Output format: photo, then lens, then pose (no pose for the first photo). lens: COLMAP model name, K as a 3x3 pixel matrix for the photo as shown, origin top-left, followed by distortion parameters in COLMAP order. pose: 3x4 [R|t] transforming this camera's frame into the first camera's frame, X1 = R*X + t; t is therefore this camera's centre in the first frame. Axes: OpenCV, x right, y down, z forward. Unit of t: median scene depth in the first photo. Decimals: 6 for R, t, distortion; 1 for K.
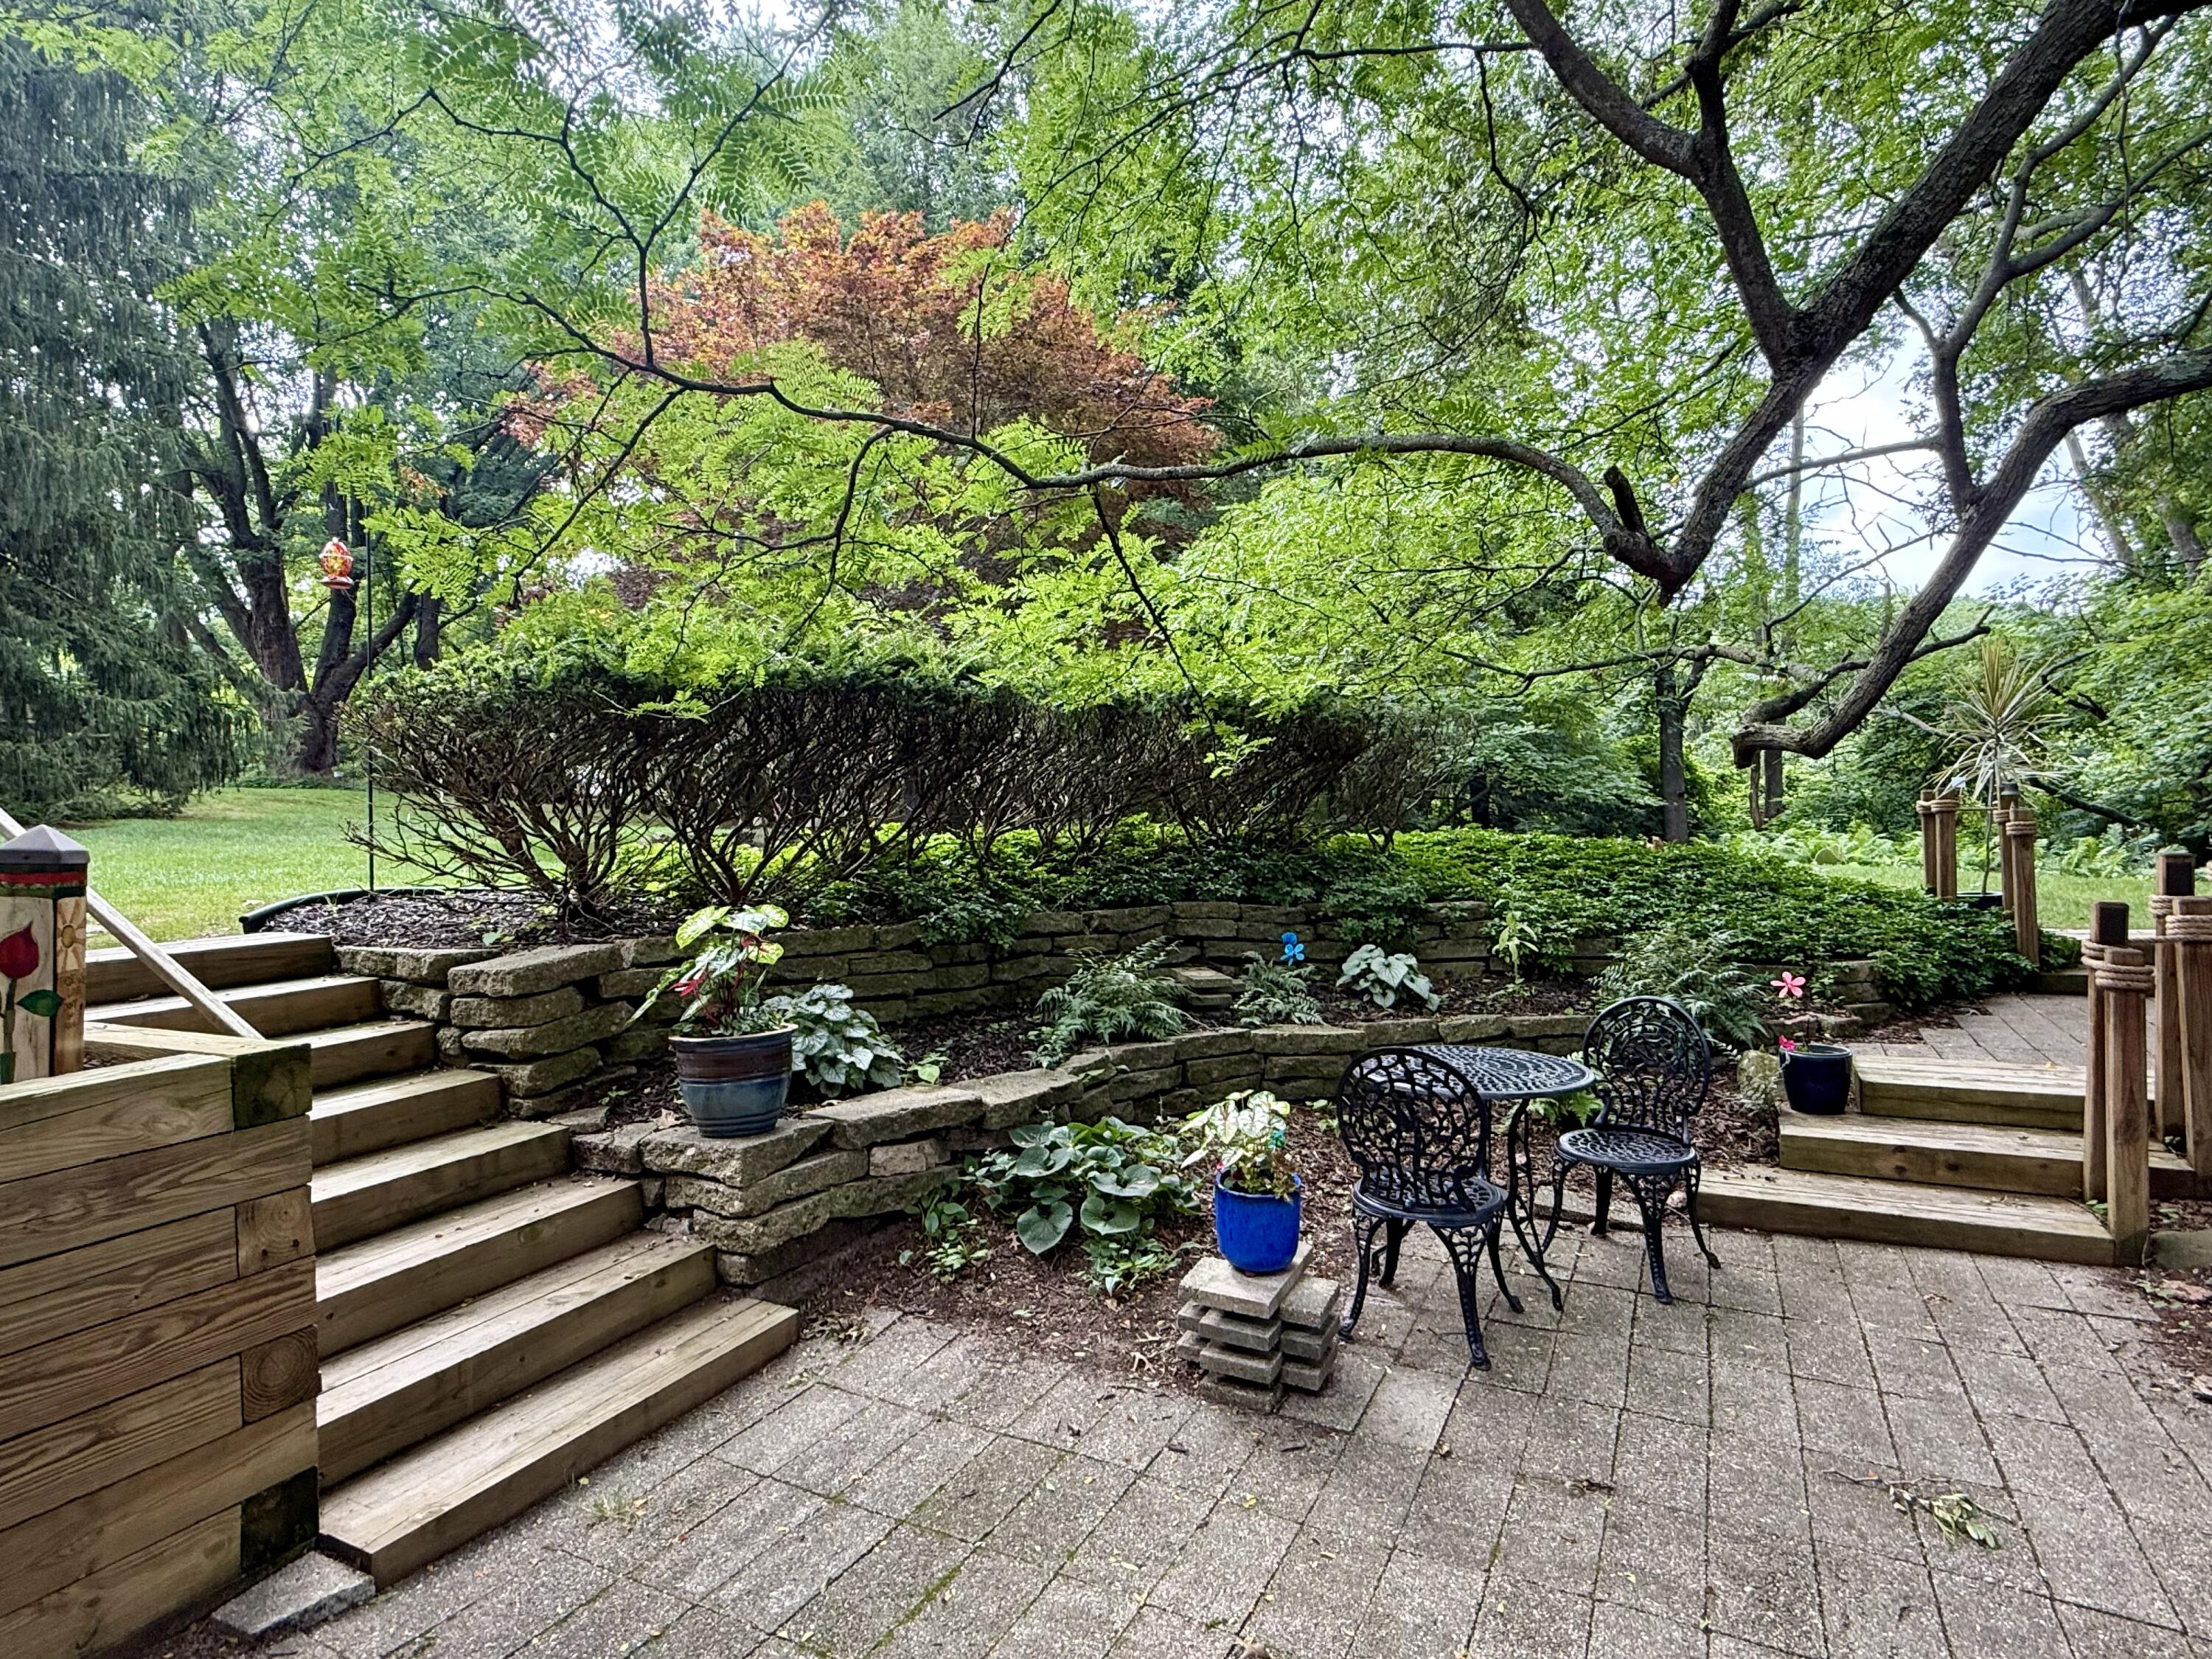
lens RADIAL K [[1180.5, 0, 1090.0], [0, 1180.5, 831.5], [0, 0, 1]] dist [0.001385, -0.001623]
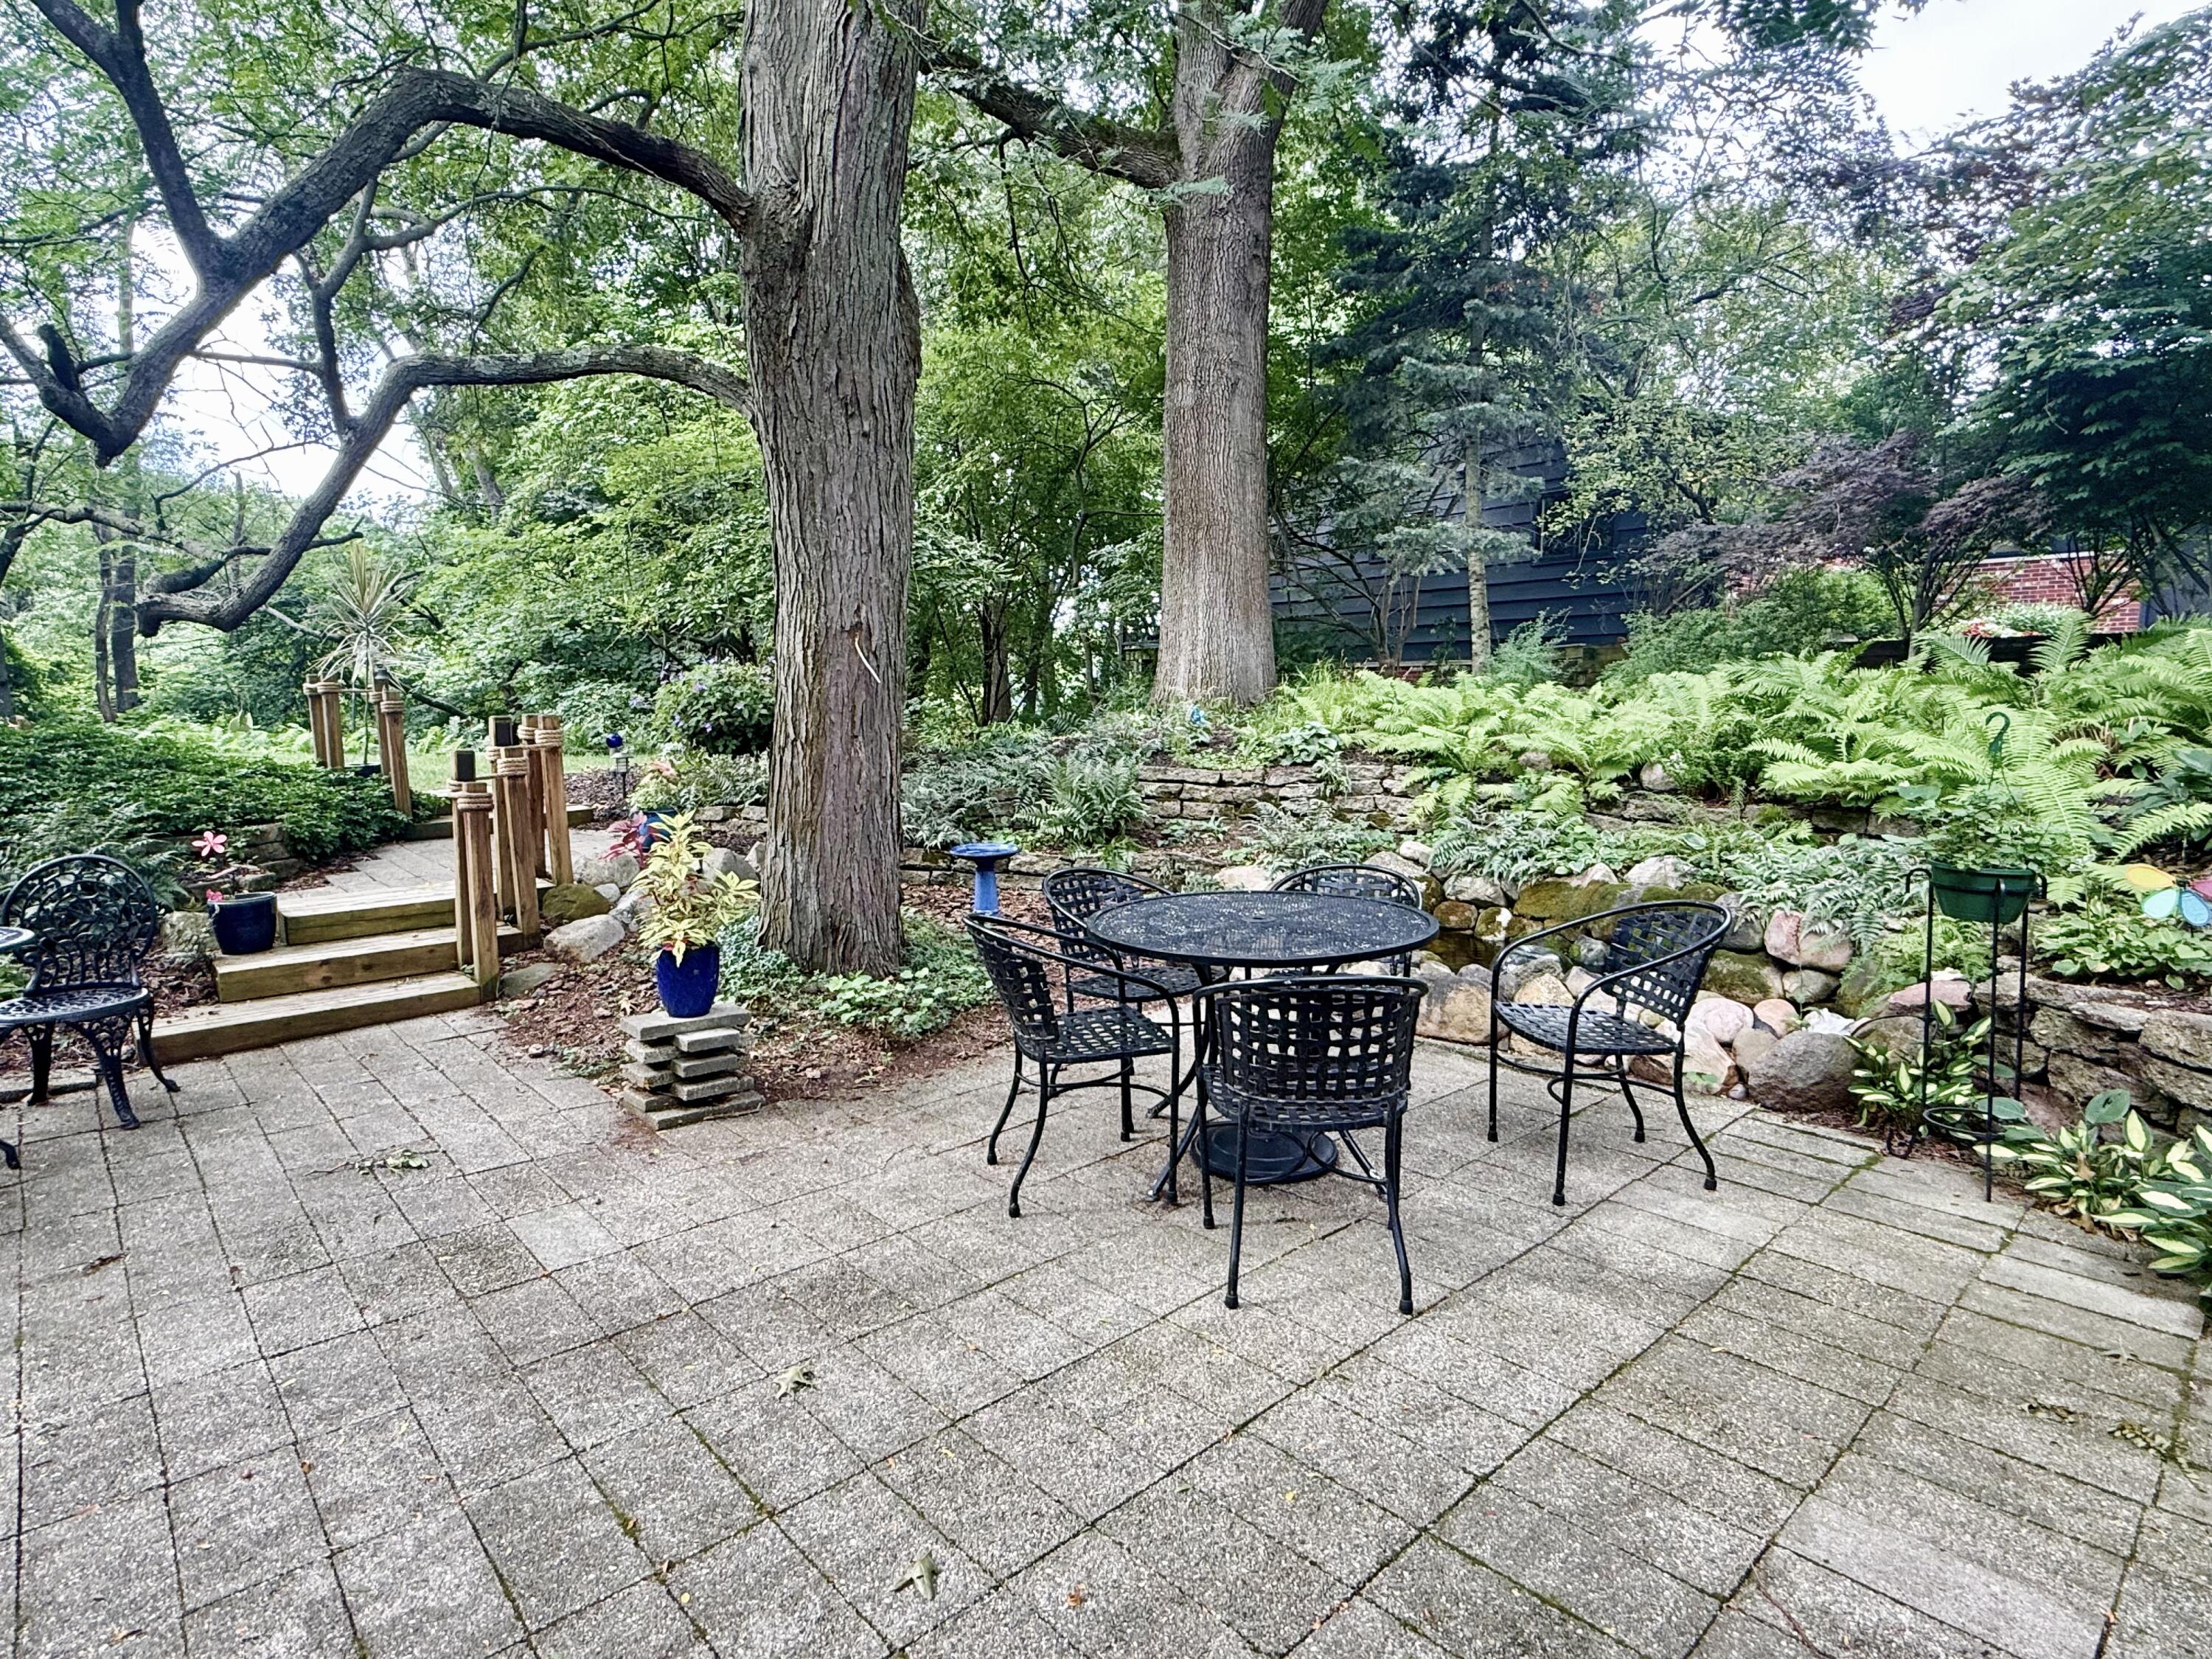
lens RADIAL K [[1180.5, 0, 1096.3], [0, 1180.5, 839.6], [0, 0, 1]] dist [0.001385, -0.001623]
pose [[0.349731, -0.090119, 0.932506, -0.125076], [0.004775, 0.995521, 0.094418, 0.027117], [-0.936838, -0.028569, 0.348595, -0.127928]]
